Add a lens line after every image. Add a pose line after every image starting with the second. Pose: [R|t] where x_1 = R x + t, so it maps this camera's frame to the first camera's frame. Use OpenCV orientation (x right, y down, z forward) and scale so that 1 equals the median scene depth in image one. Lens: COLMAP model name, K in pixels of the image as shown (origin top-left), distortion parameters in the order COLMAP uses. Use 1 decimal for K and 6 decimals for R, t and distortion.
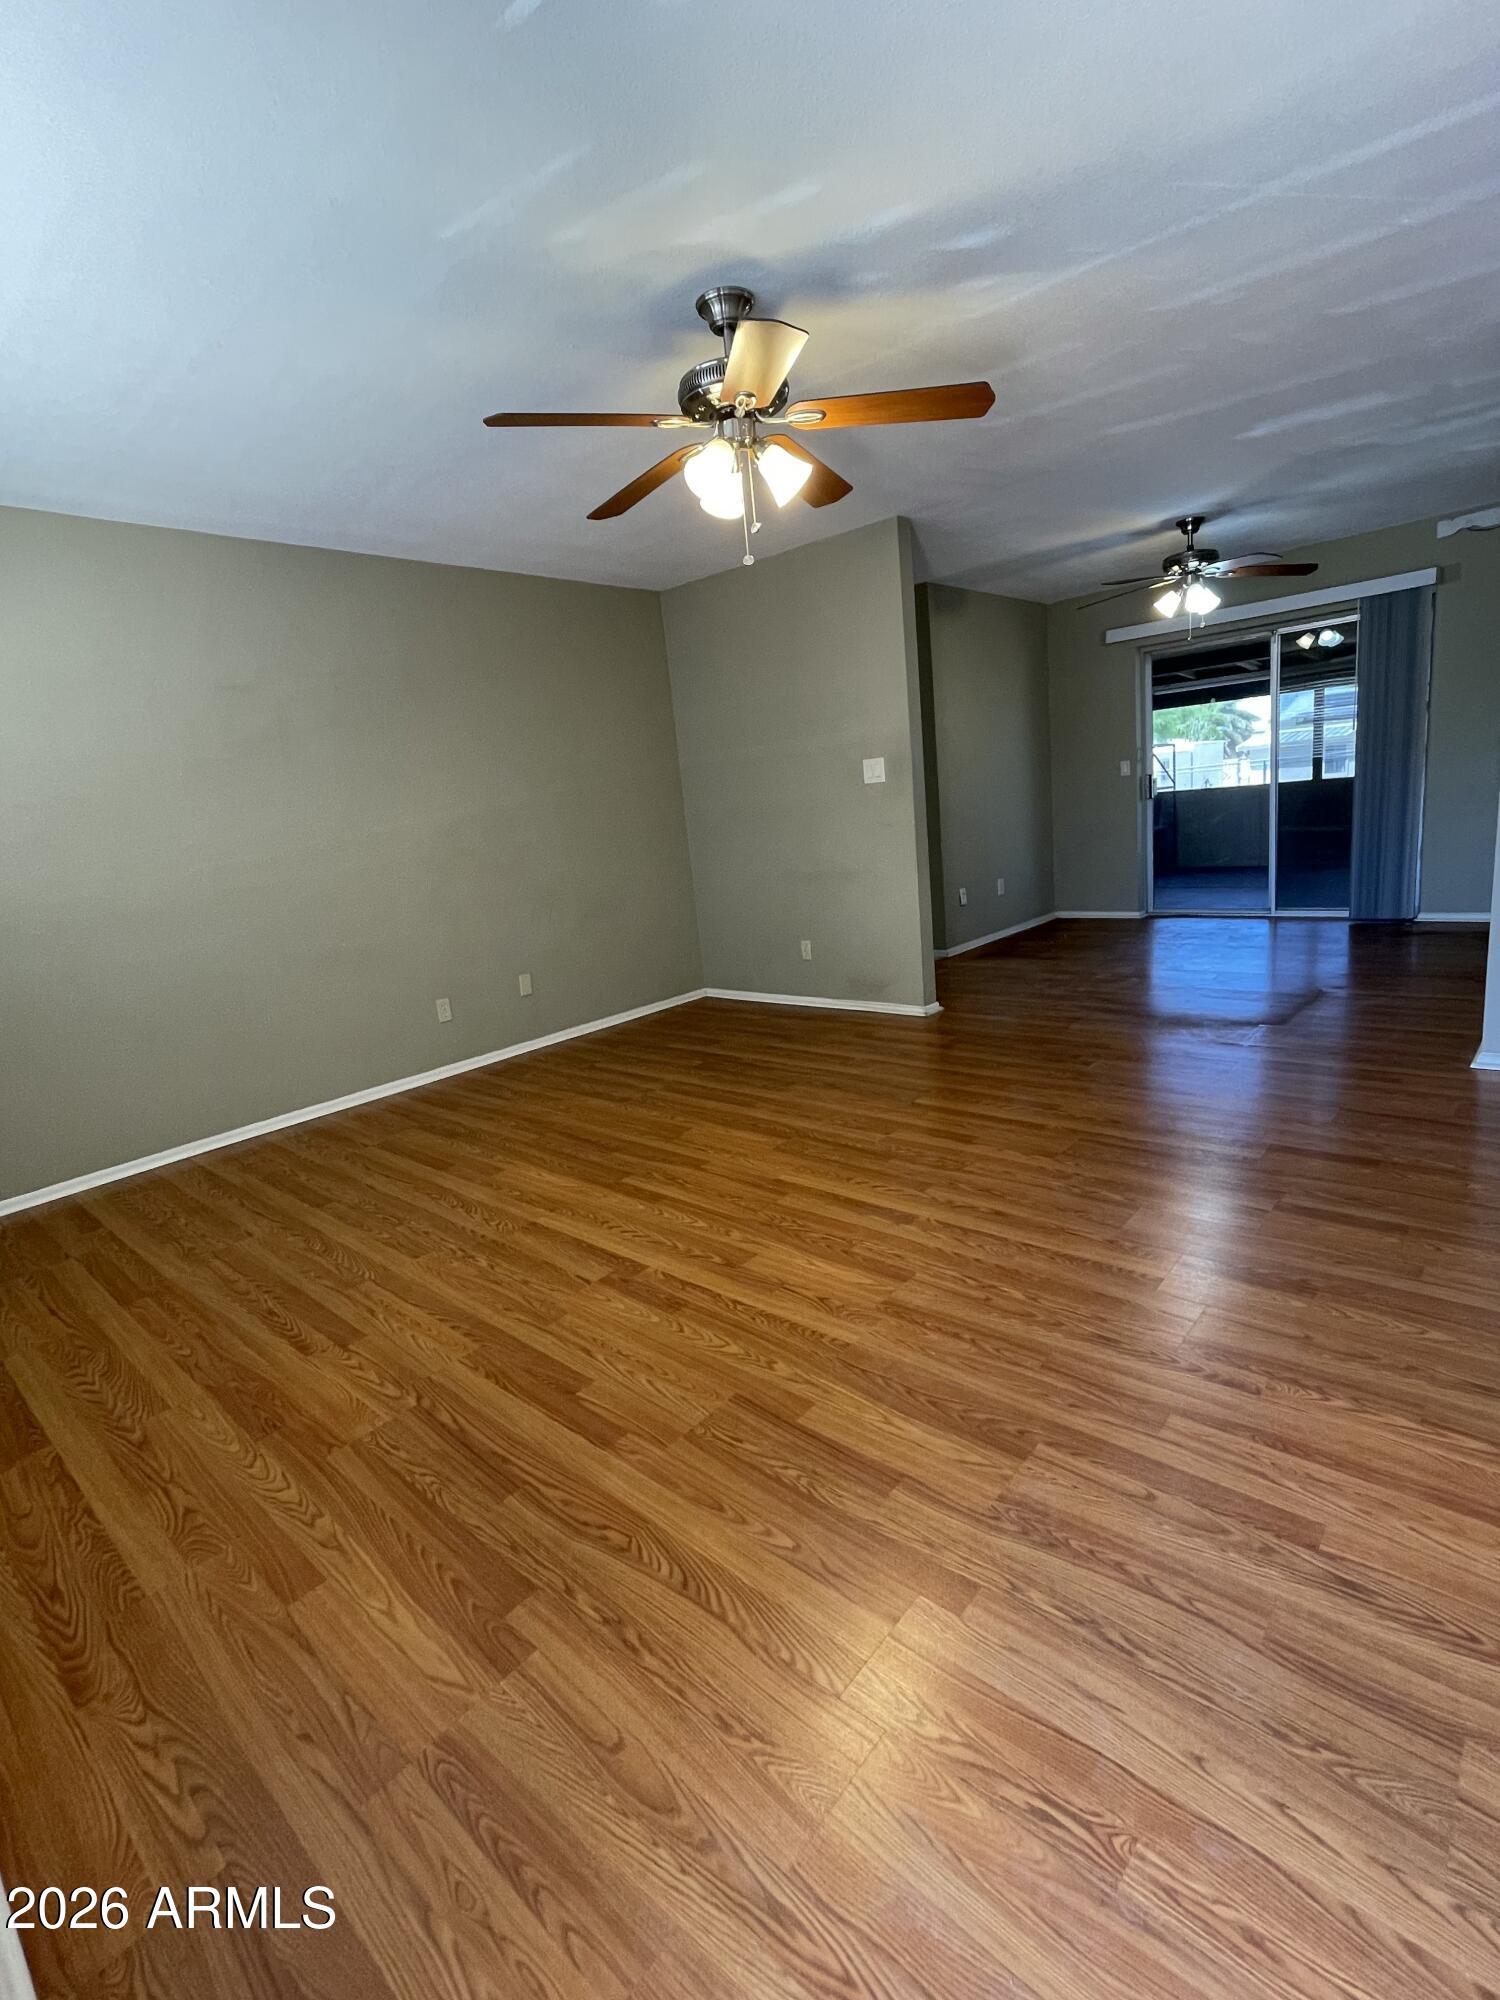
lens RADIAL K [[926.9, 0, 751.3], [0, 926.9, 1002.0], [0, 0, 1]] dist [-0.008798, 0.002376]
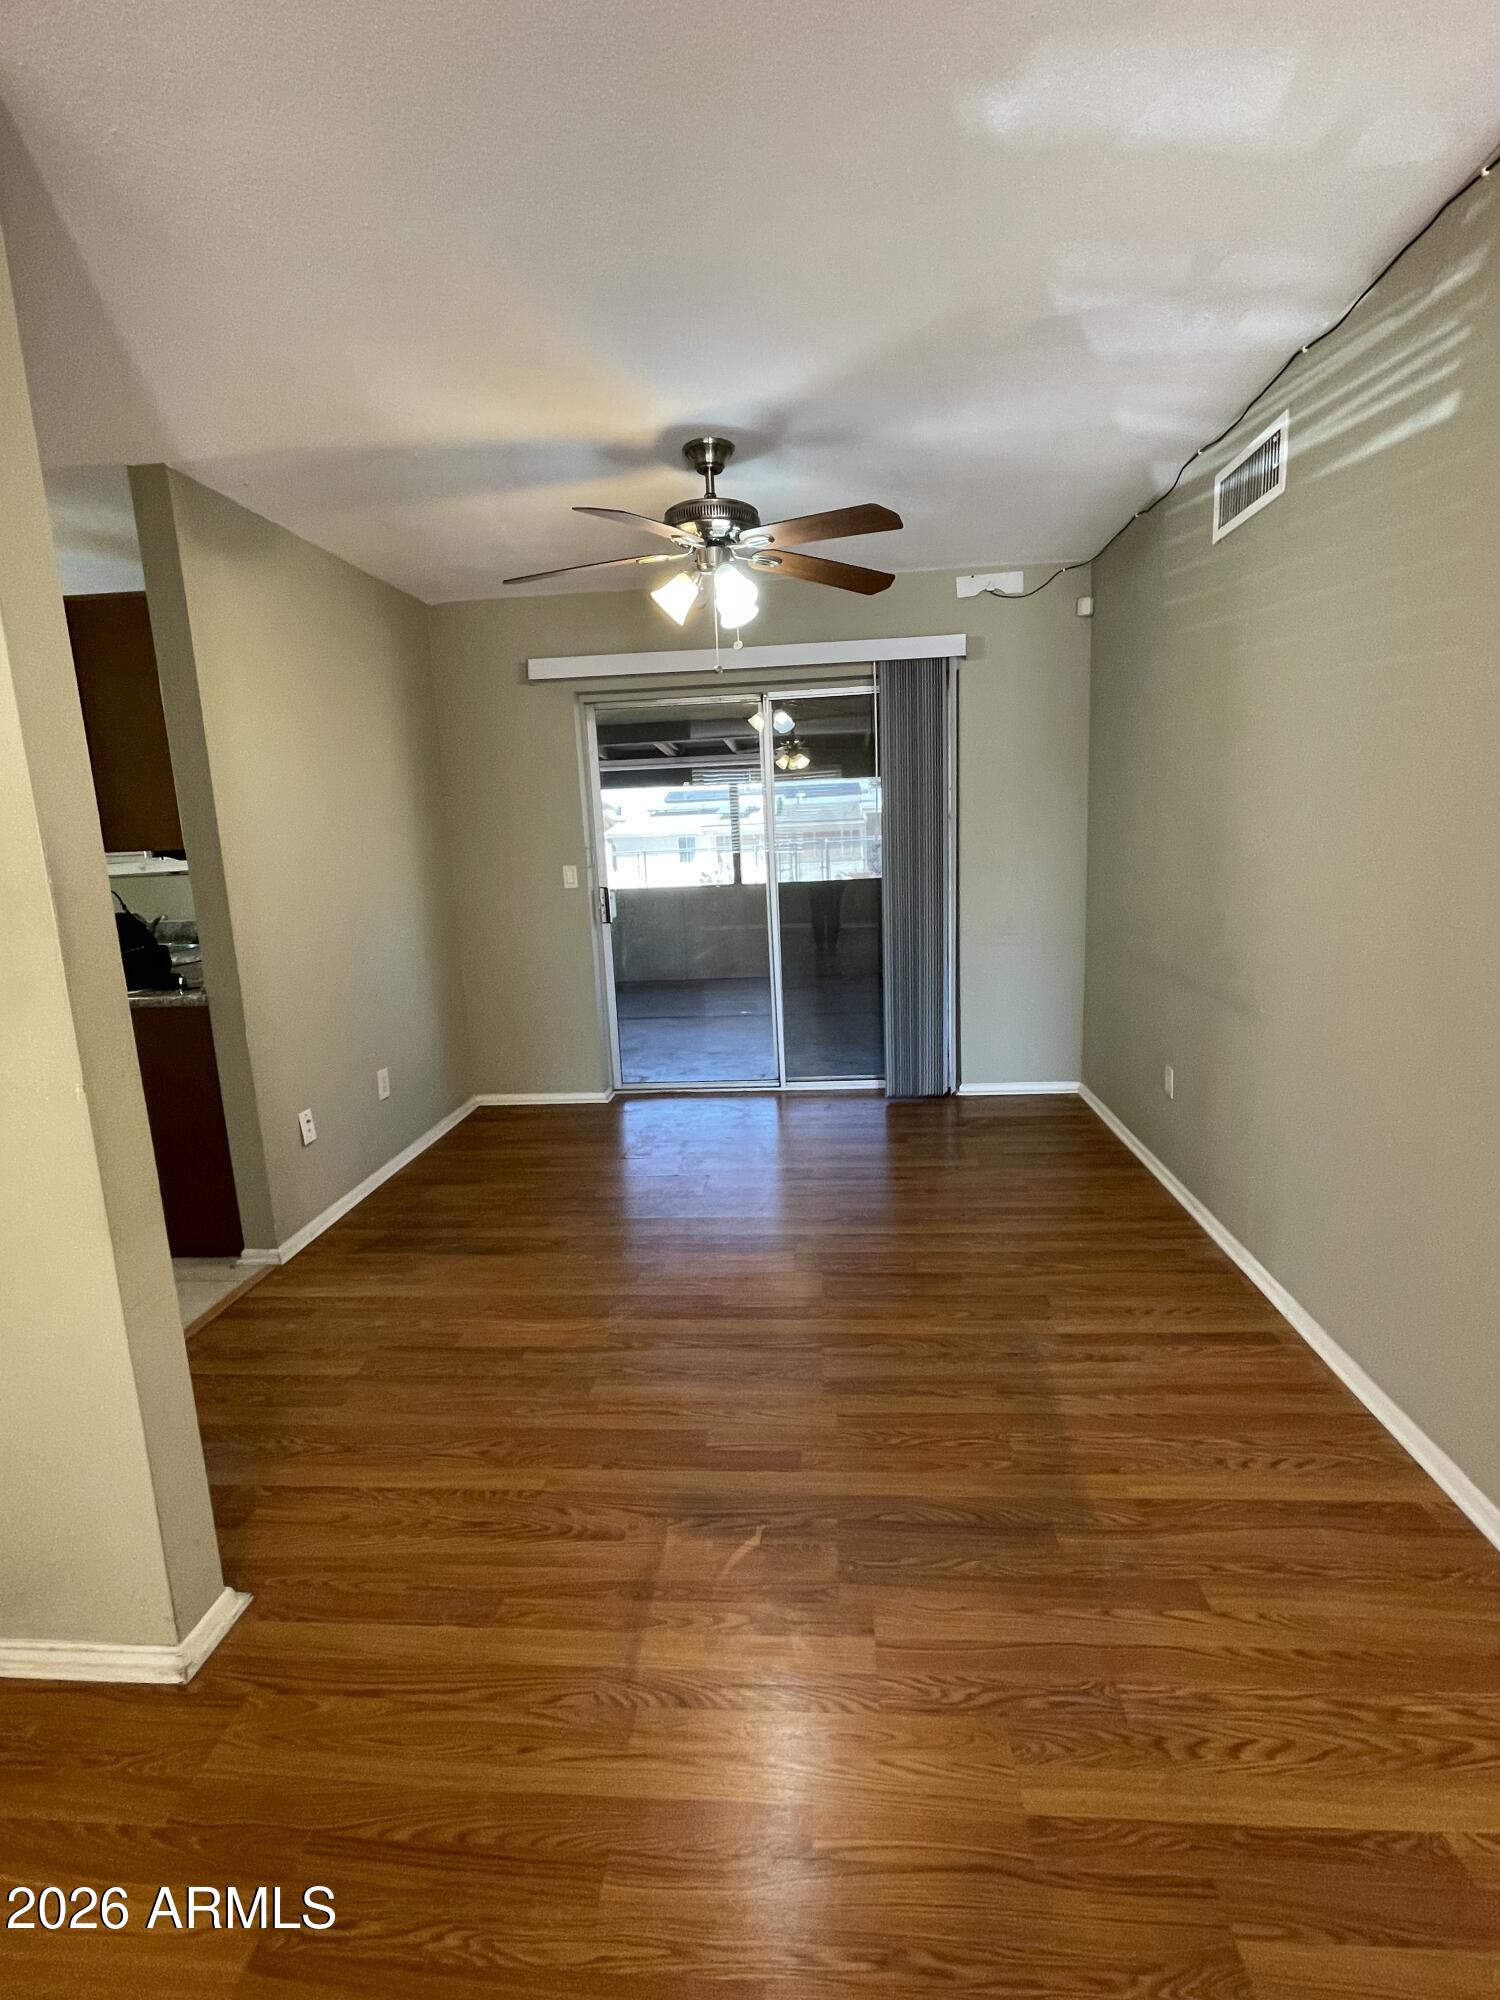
lens RADIAL K [[926.9, 0, 759.6], [0, 926.9, 997.6], [0, 0, 1]] dist [-0.008798, 0.002376]
pose [[0.790866, -0.047927, 0.610110, 0.131226], [0.097154, 0.994119, -0.047845, -0.146803], [-0.604228, 0.097114, 0.790871, 0.492622]]
